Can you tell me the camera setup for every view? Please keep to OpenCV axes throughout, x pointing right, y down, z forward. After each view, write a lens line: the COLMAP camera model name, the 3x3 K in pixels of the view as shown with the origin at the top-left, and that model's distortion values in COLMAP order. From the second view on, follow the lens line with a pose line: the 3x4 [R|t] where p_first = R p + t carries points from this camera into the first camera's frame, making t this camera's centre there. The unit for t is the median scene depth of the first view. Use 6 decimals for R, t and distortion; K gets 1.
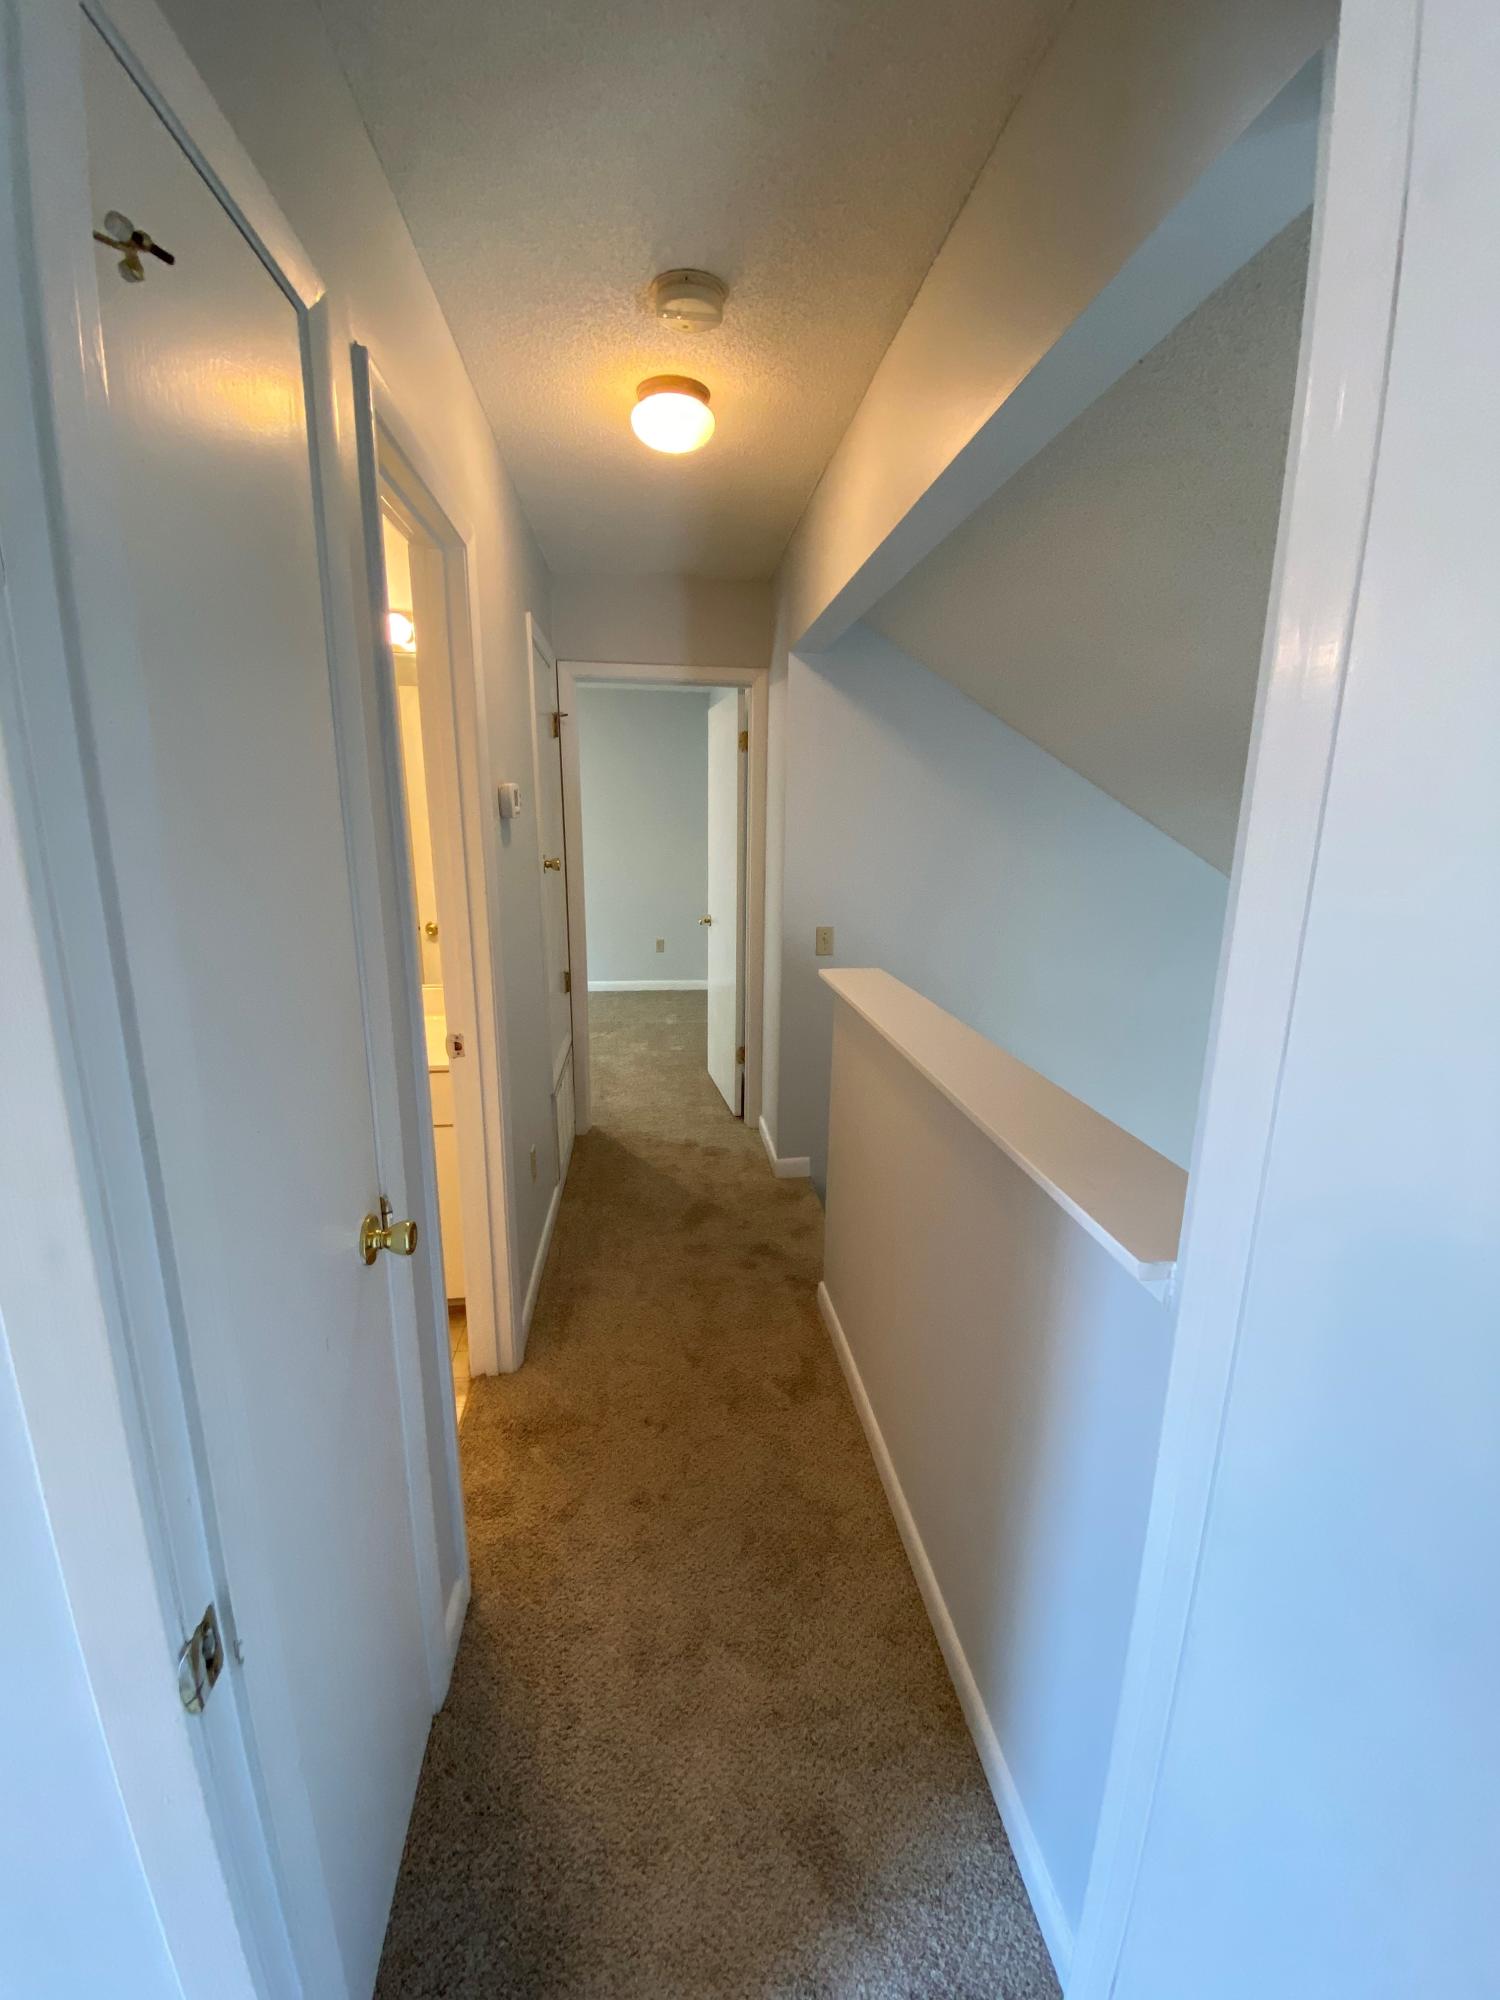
lens RADIAL K [[808.5, 0, 750.0], [0, 808.5, 1000.0], [0, 0, 1]] dist [0.050866, -0.039621]
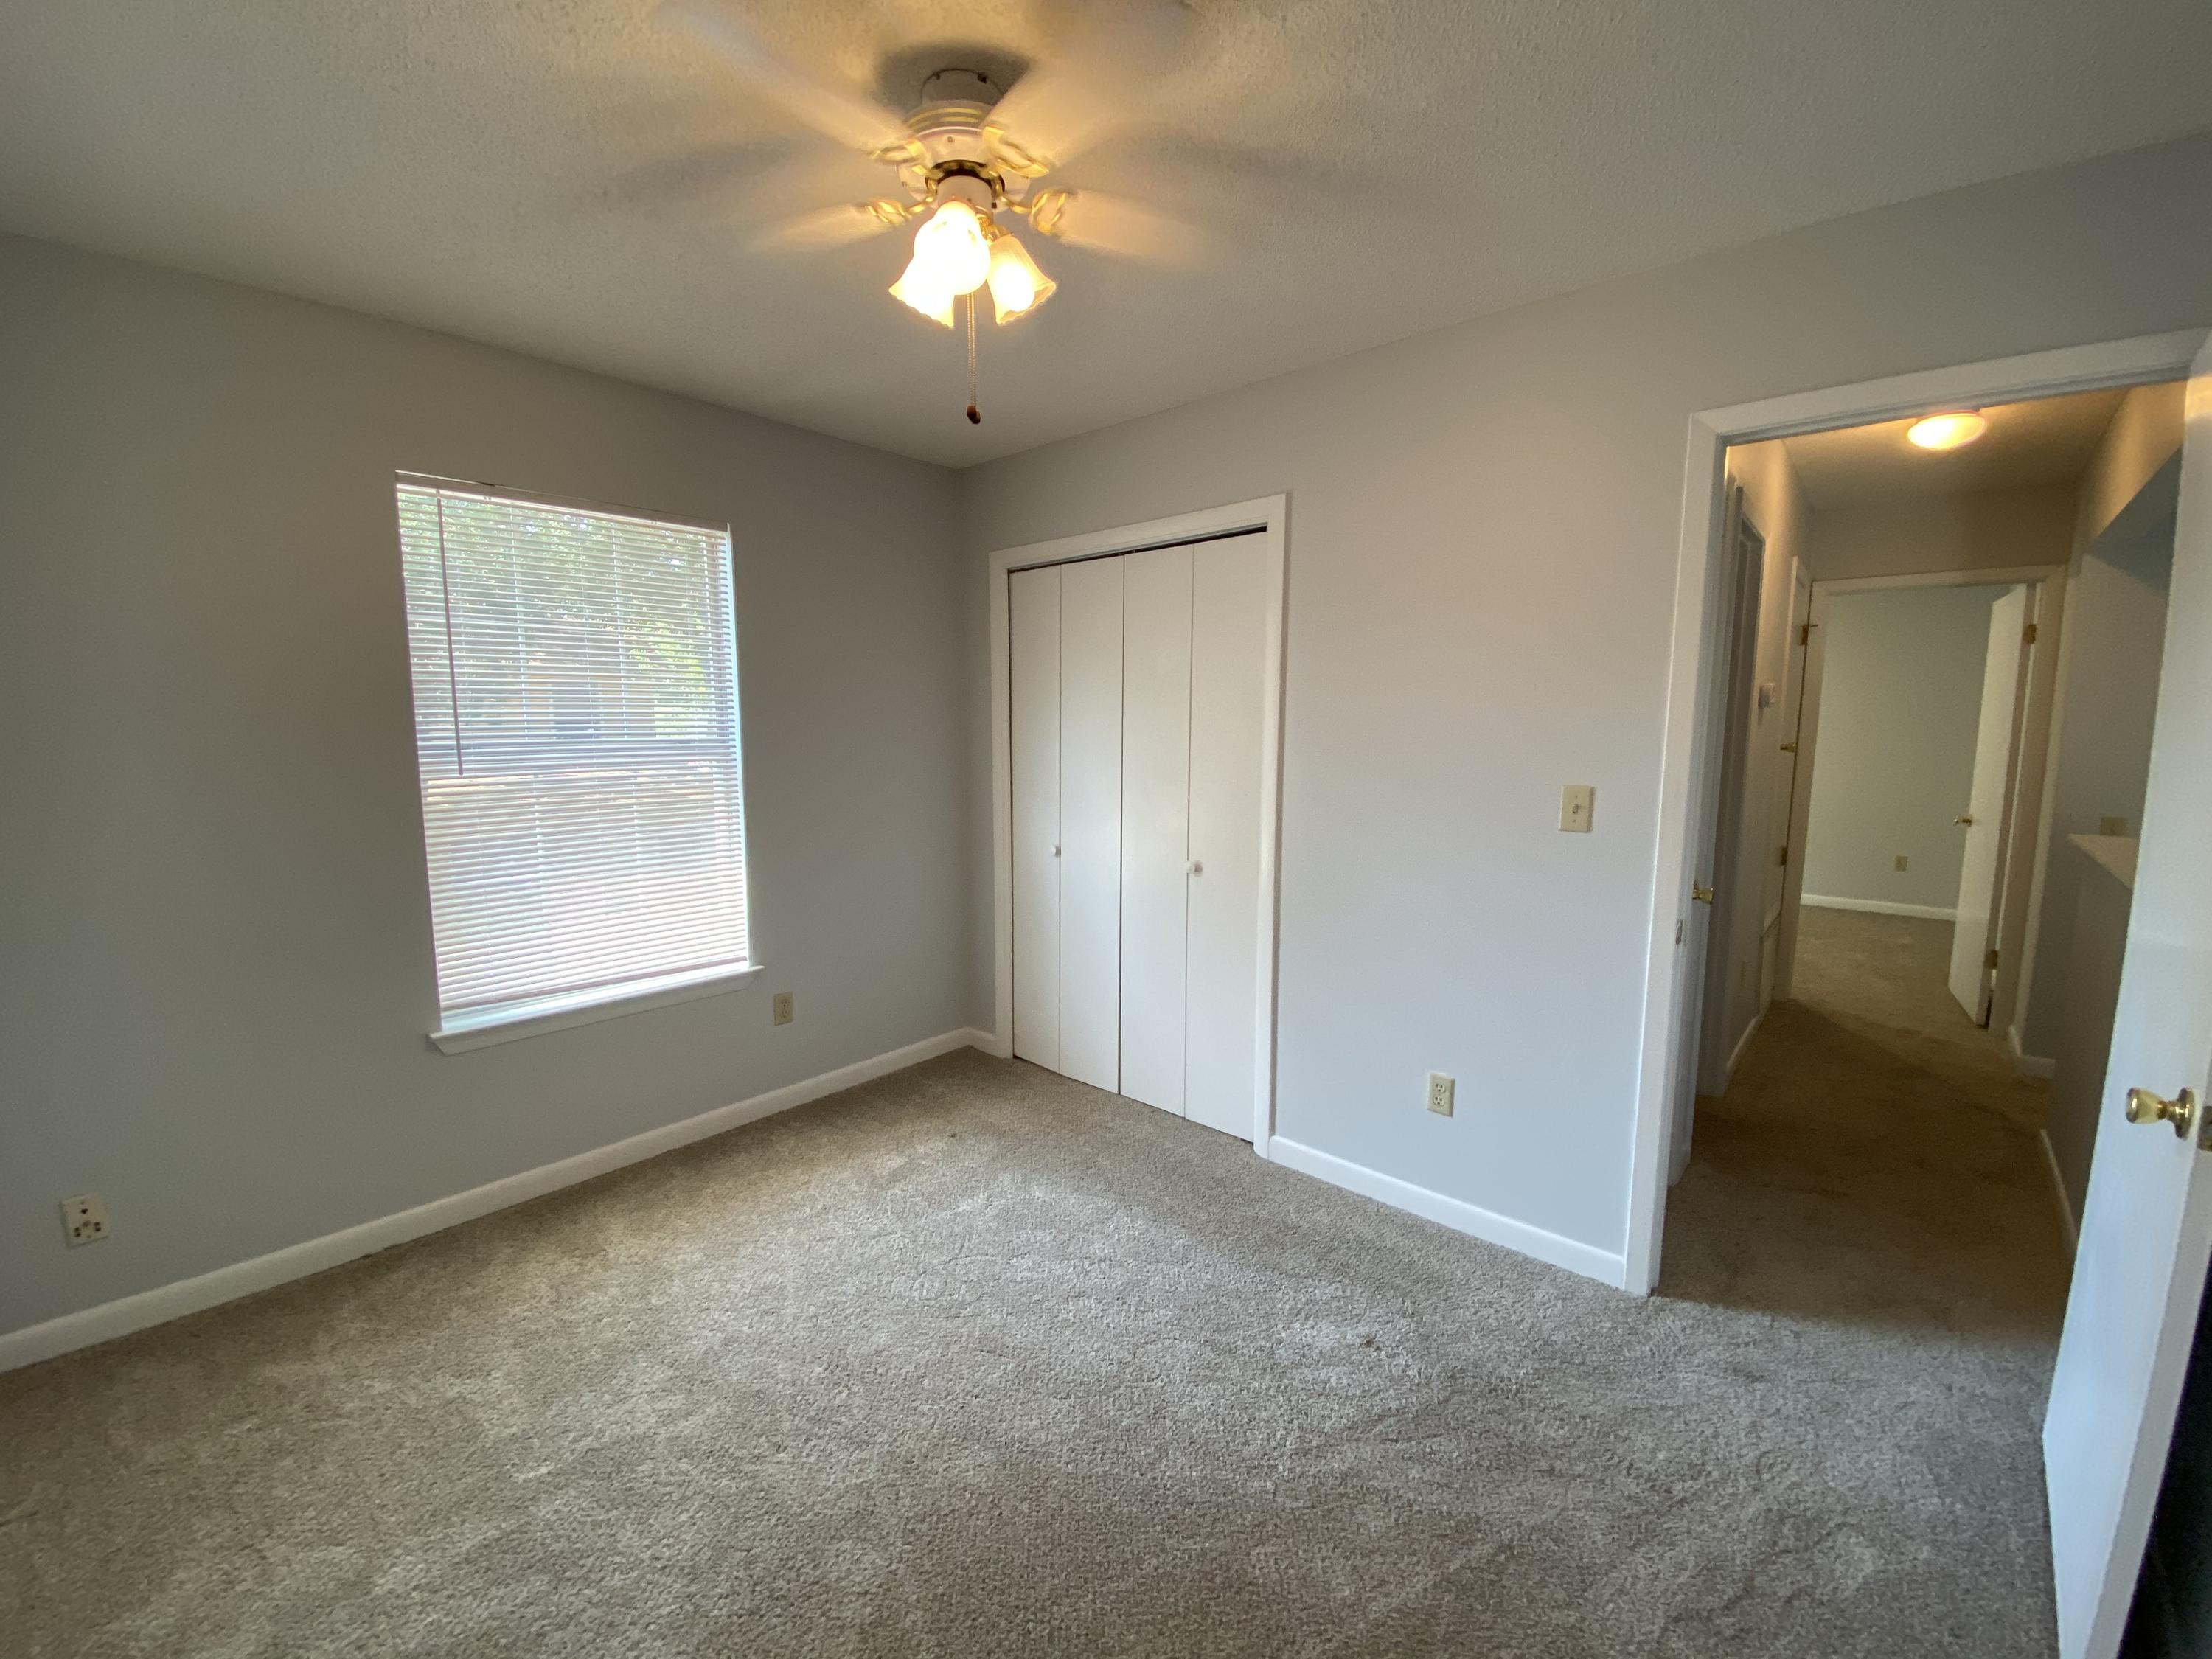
lens RADIAL K [[893.7, 0, 1102.6], [0, 893.7, 833.5], [0, 0, 1]] dist [0.018539, -0.022223]
pose [[0.656221, 0.077454, -0.750583, 0.081048], [-0.164436, 0.985490, -0.042069, 0.147414], [0.736434, 0.151030, 0.659436, -0.499928]]
